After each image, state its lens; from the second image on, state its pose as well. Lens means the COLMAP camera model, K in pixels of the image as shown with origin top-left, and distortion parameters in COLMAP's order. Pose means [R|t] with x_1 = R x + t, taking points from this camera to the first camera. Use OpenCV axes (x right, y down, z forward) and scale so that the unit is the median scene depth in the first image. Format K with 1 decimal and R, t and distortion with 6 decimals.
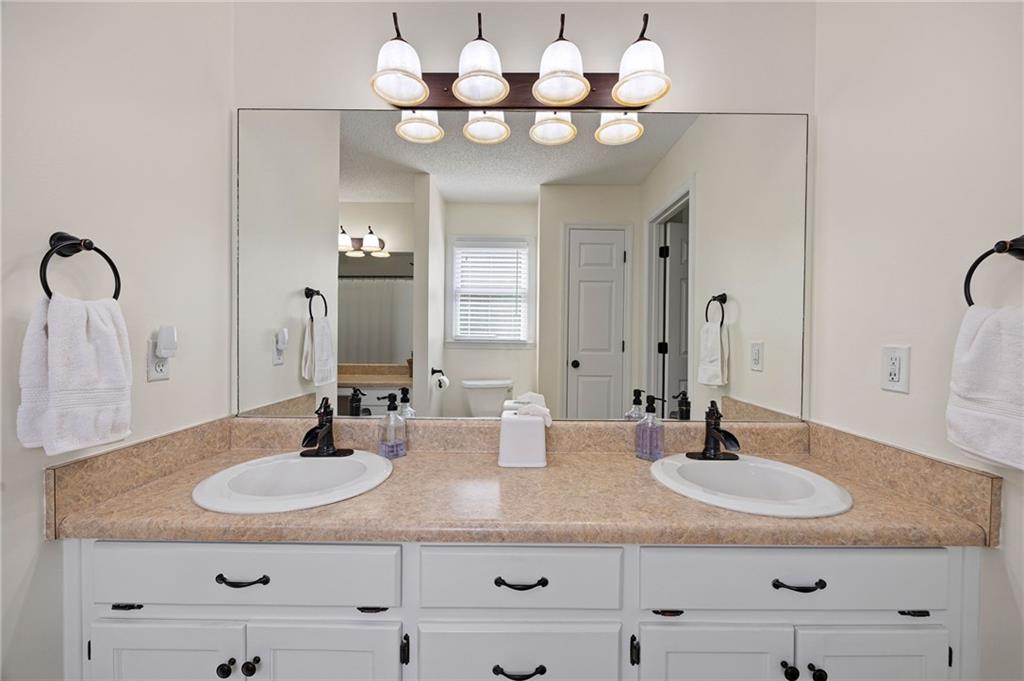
lens RADIAL K [[417.1, 0, 512.6], [0, 417.1, 339.5], [0, 0, 1]] dist [0.000323, 0.000165]
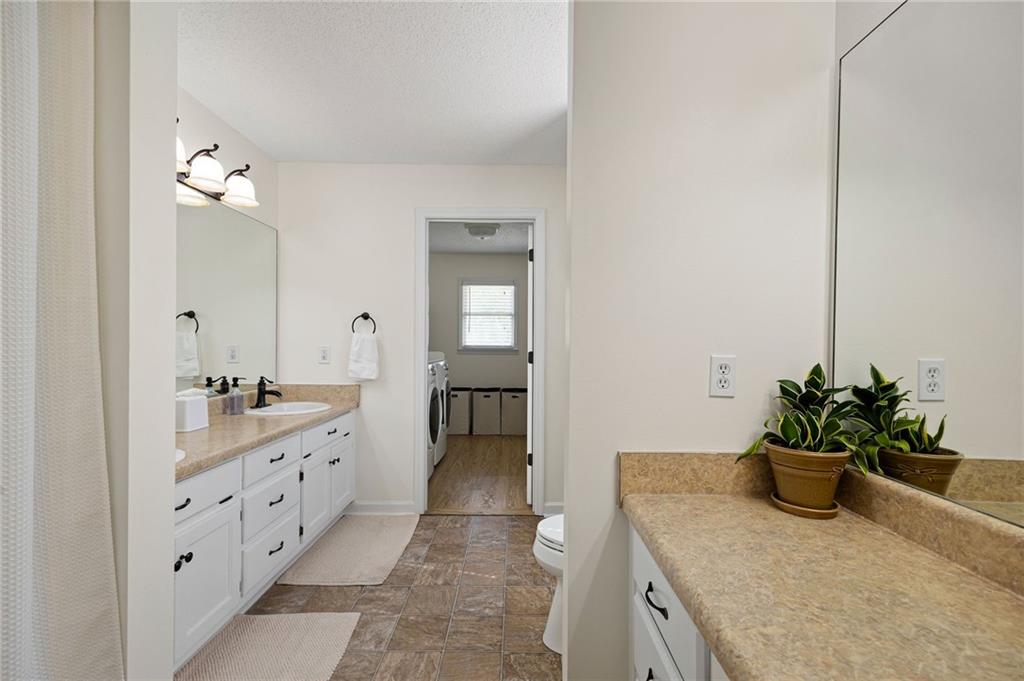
lens RADIAL K [[417.1, 0, 512.6], [0, 417.1, 339.5], [0, 0, 1]] dist [0.000323, 0.000165]
pose [[0.007710, -0.000455, 0.999970, -1.620153], [0.008868, 0.999961, 0.000387, -0.012084], [-0.999931, 0.008865, 0.007713, -0.169967]]
